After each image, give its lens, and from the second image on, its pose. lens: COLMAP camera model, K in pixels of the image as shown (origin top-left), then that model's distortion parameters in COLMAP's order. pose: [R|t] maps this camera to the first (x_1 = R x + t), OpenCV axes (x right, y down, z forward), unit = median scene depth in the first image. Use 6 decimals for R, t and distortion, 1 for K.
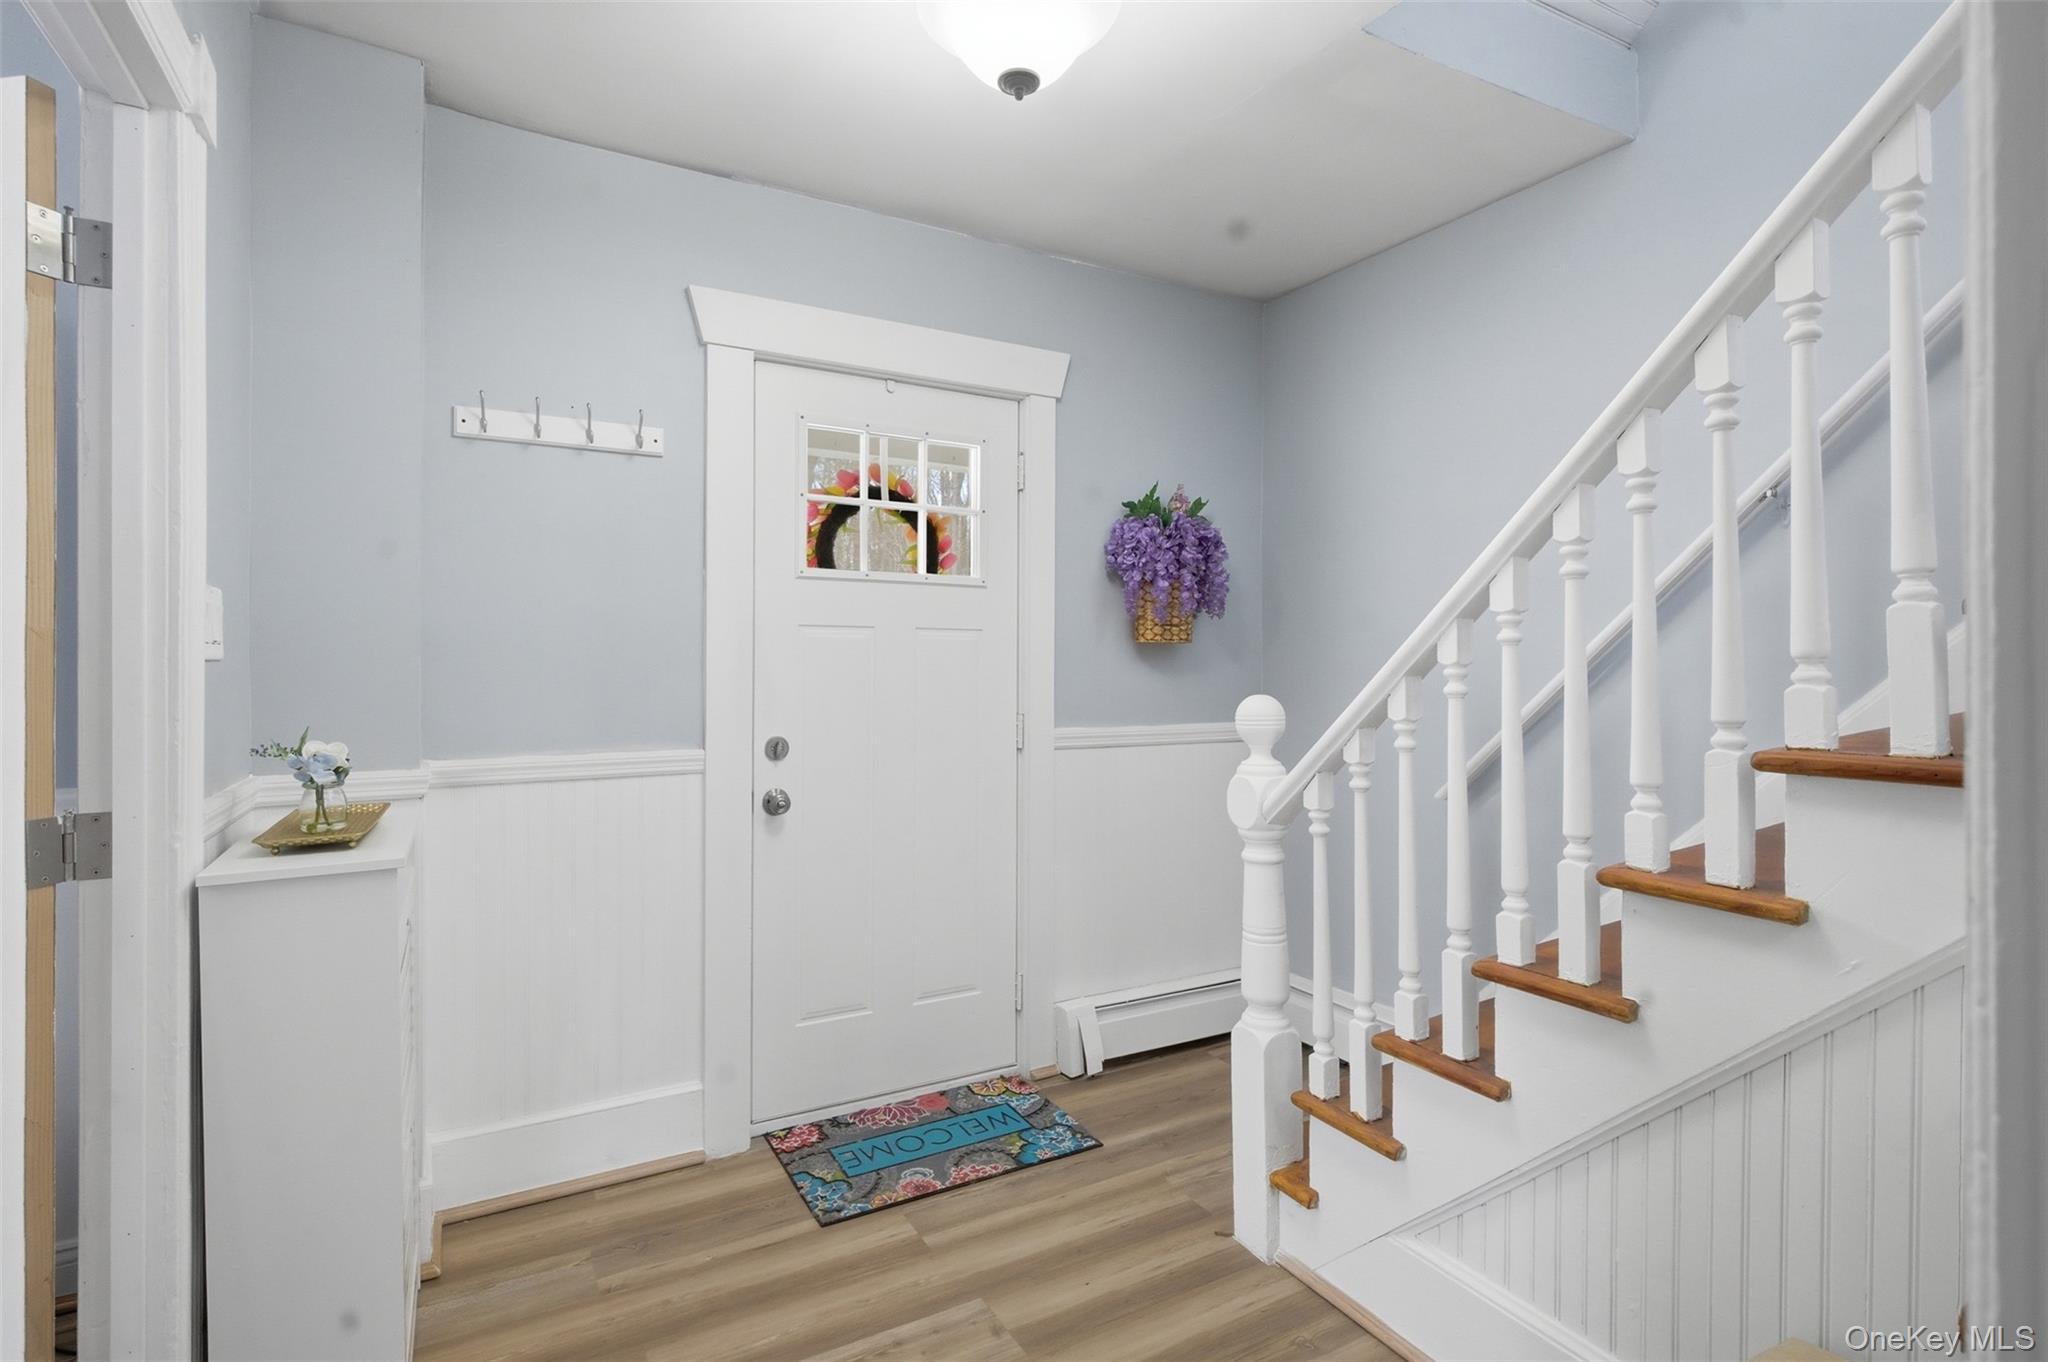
lens RADIAL K [[975.5, 0, 1021.0], [0, 975.5, 662.2], [0, 0, 1]] dist [0.002445, -0.003509]
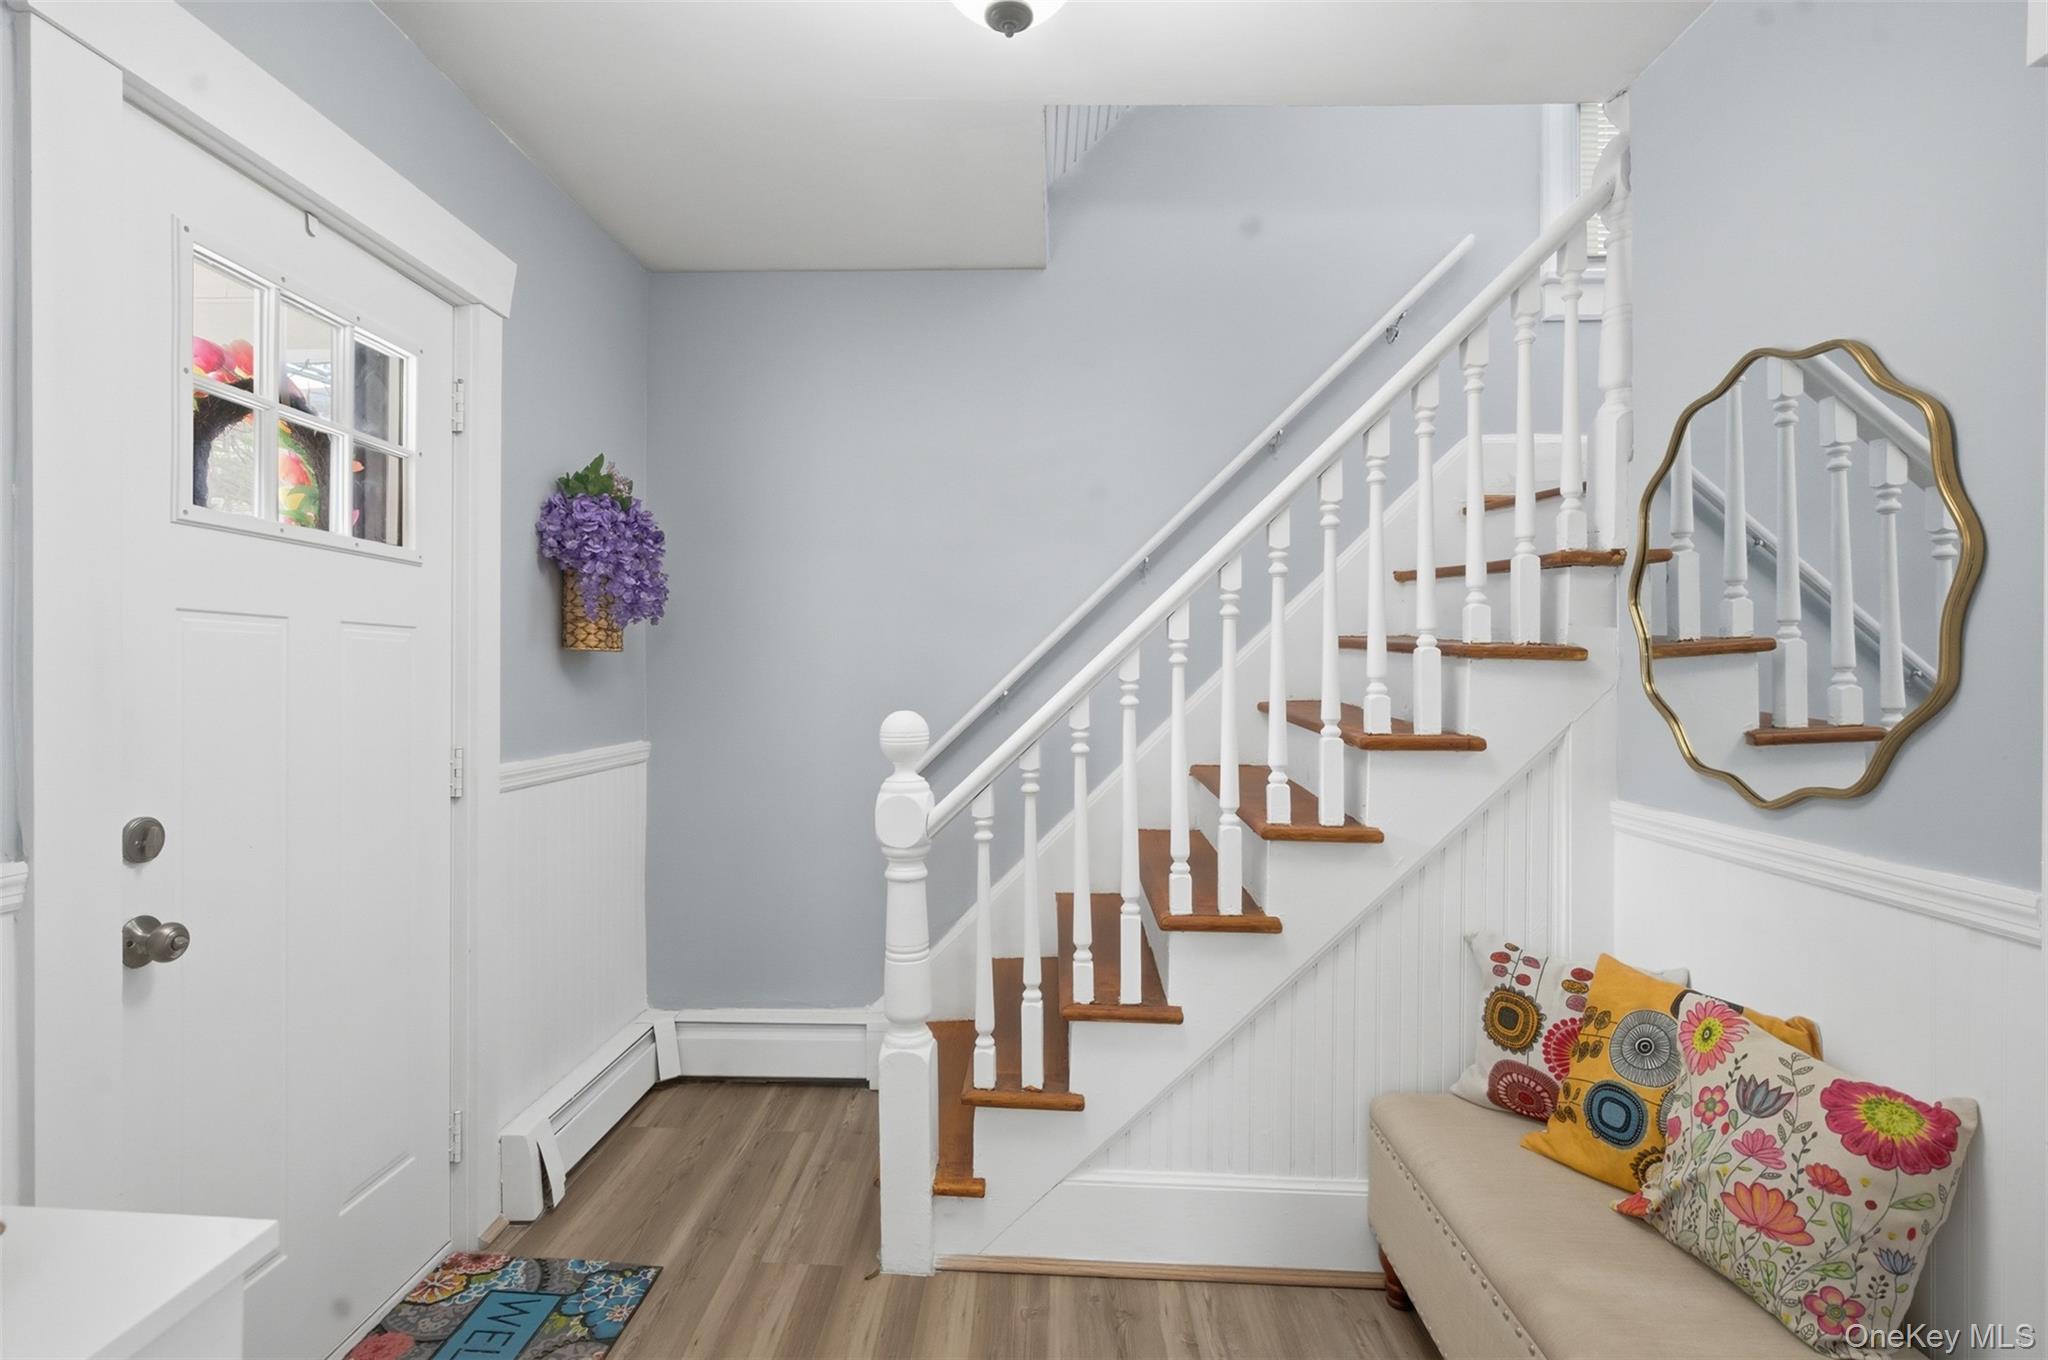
lens RADIAL K [[975.5, 0, 1013.8], [0, 975.5, 676.3], [0, 0, 1]] dist [0.002445, -0.003509]
pose [[0.535301, -0.000768, 0.844661, -0.450582], [-0.007712, 0.999953, 0.005797, -0.006496], [-0.844626, -0.009617, 0.535270, 0.322926]]
